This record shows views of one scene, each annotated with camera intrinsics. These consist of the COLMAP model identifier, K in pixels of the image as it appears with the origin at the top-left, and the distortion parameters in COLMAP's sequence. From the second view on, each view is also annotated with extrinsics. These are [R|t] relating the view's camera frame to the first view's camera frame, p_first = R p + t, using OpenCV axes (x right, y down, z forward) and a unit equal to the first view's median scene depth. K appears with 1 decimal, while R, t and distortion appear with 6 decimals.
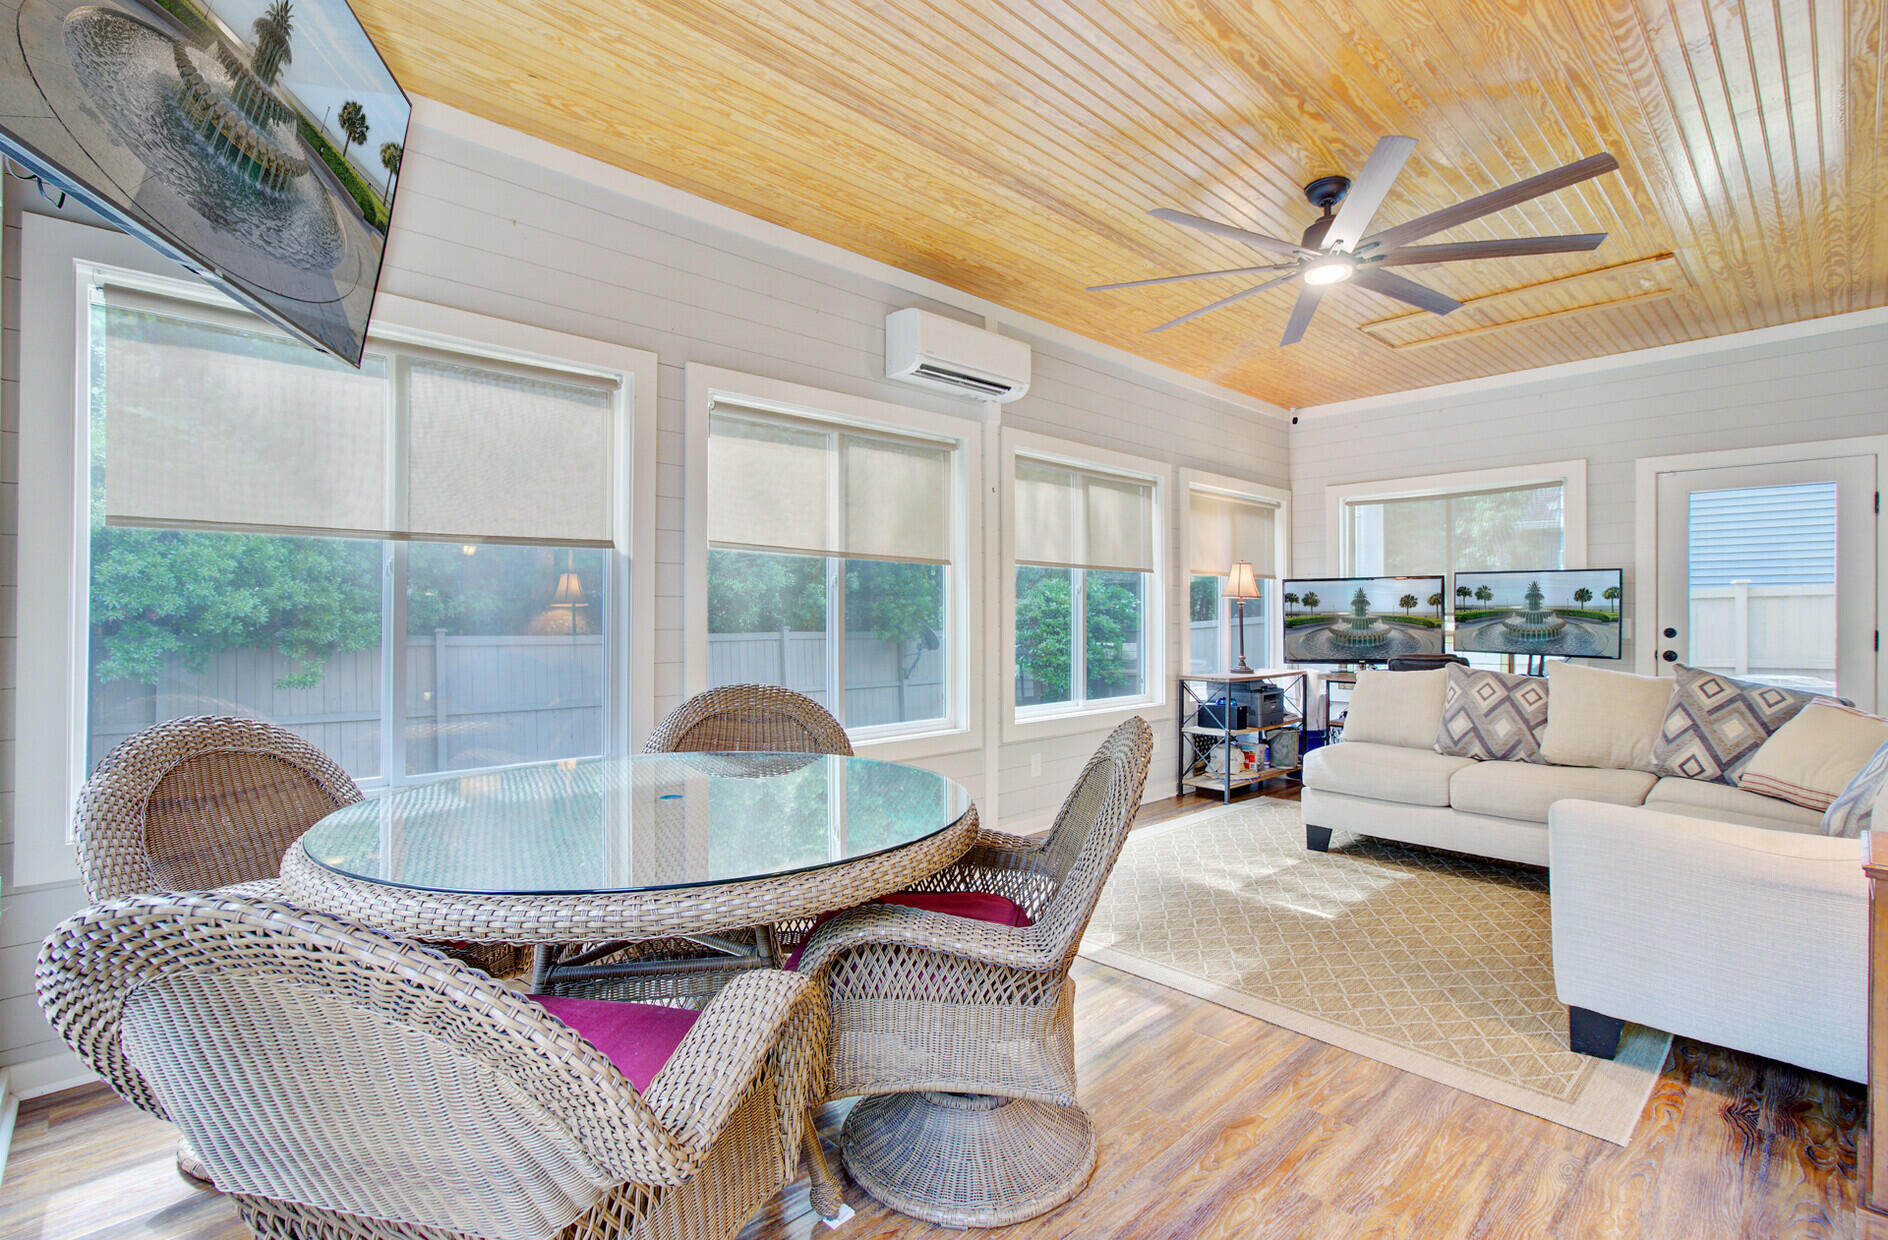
lens RADIAL K [[860.7, 0, 936.9], [0, 860.7, 609.3], [0, 0, 1]] dist [-0.000573, 0.000097]
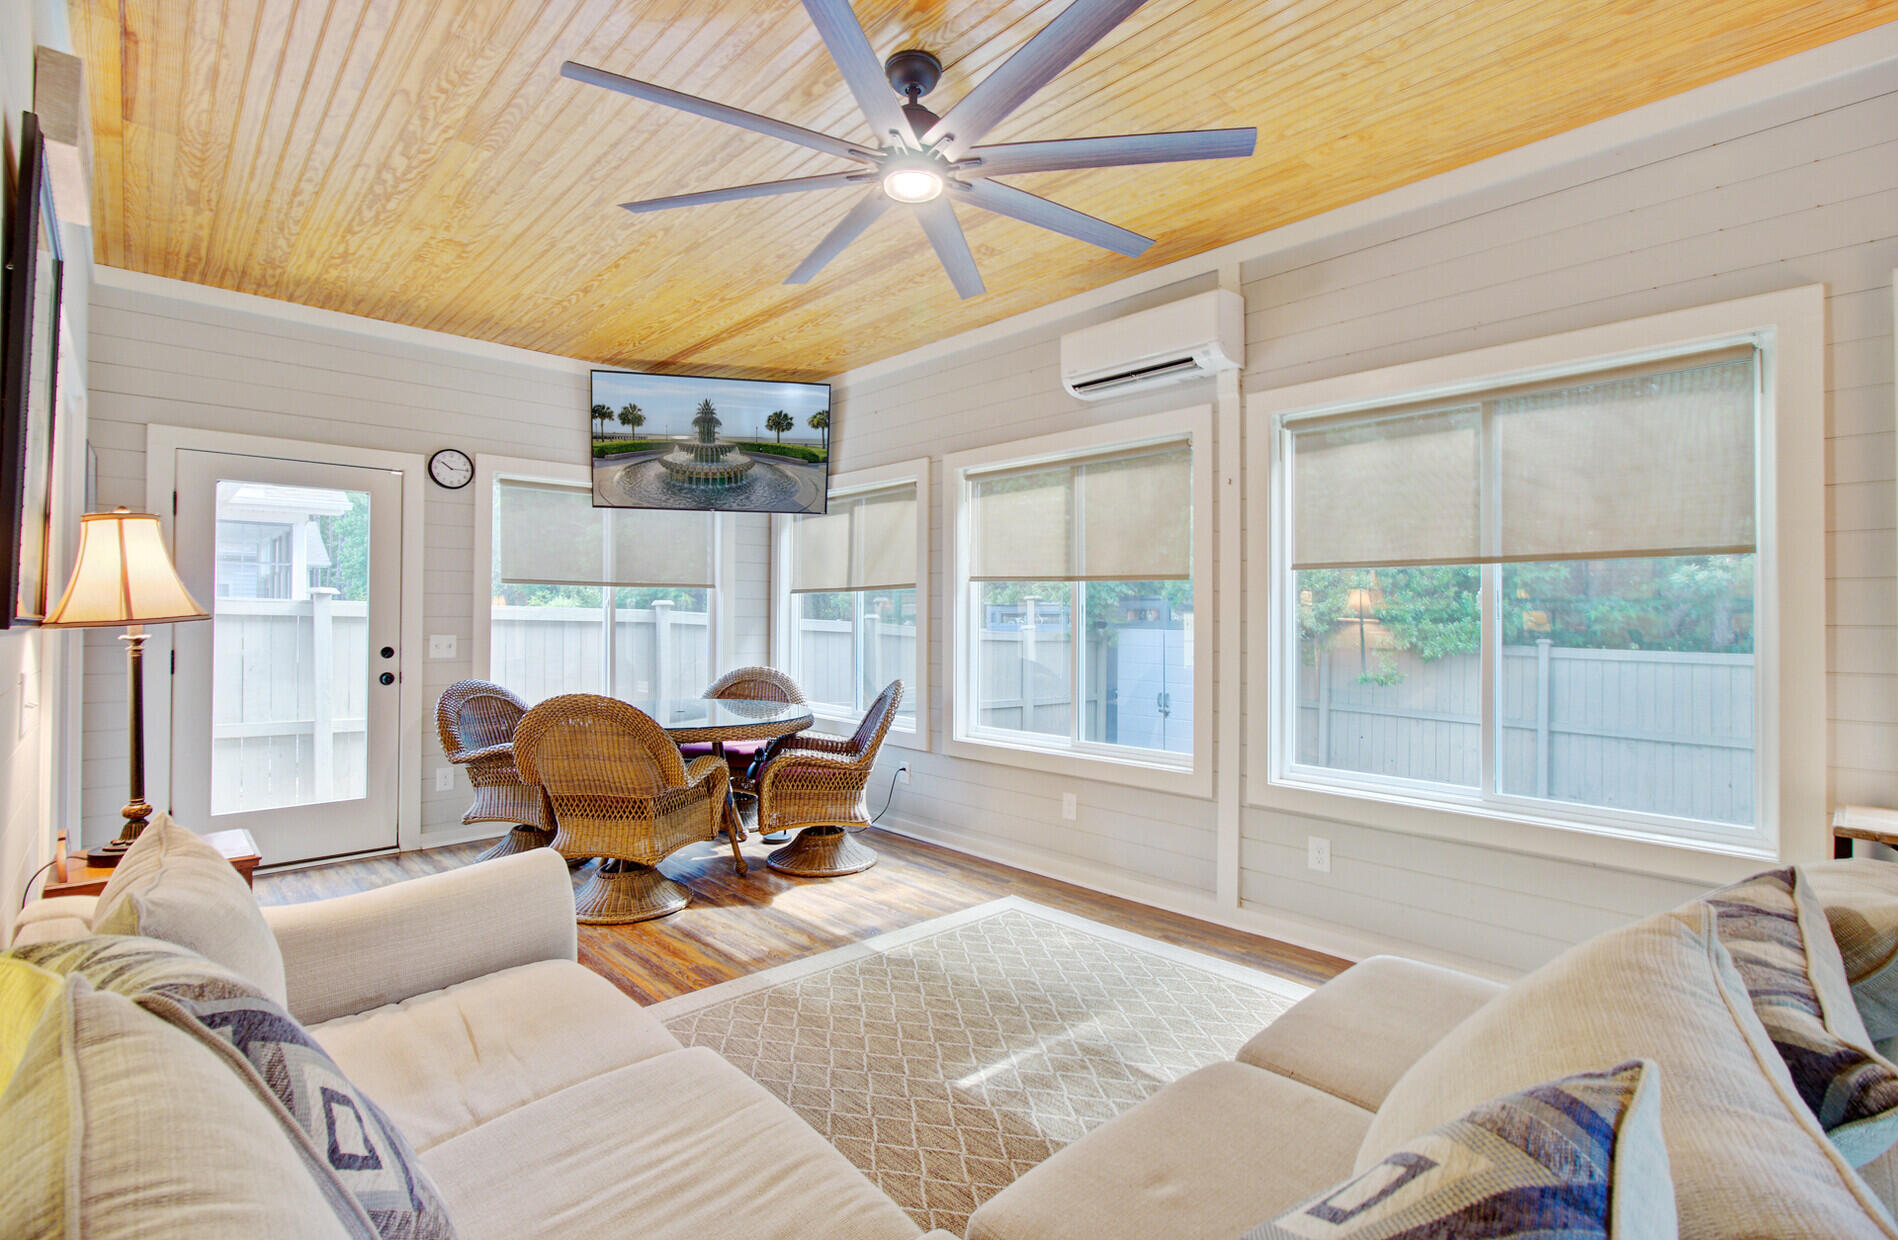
lens RADIAL K [[865.3, 0, 941.9], [0, 865.3, 609.3], [0, 0, 1]] dist [-0.000573, 0.000097]
pose [[-0.002939, -0.008425, -0.999960, 1.013985], [0.001774, 0.999963, -0.008430, -0.016349], [0.999994, -0.001798, -0.002924, 0.869581]]
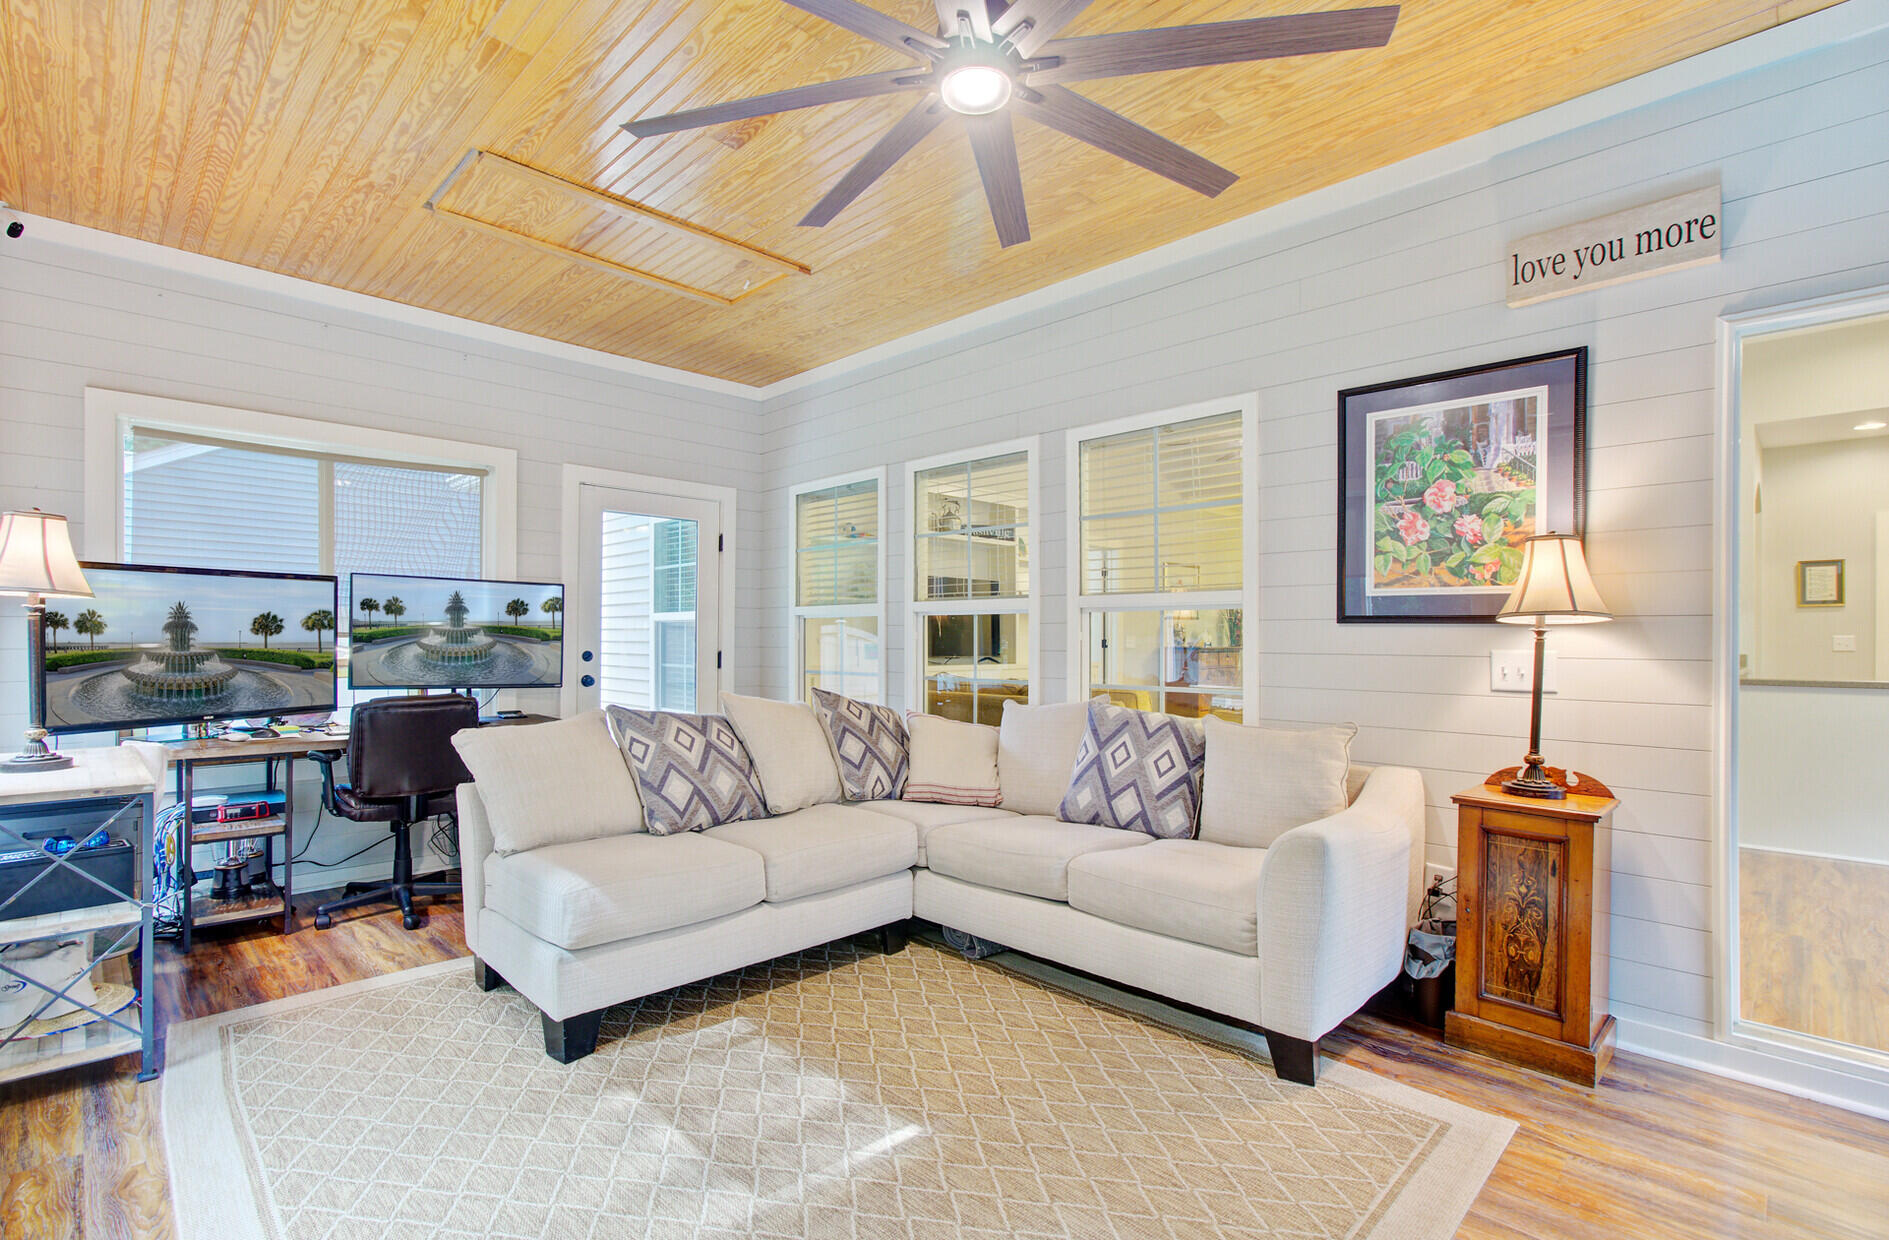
lens RADIAL K [[860.8, 0, 944.5], [0, 860.8, 639.1], [0, 0, 1]] dist [-0.000960, -0.000002]
pose [[-0.037720, 0.000339, 0.999288, -0.140764], [-0.016306, 0.999867, -0.000955, 0.004530], [-0.999155, -0.016330, -0.037709, 0.883429]]
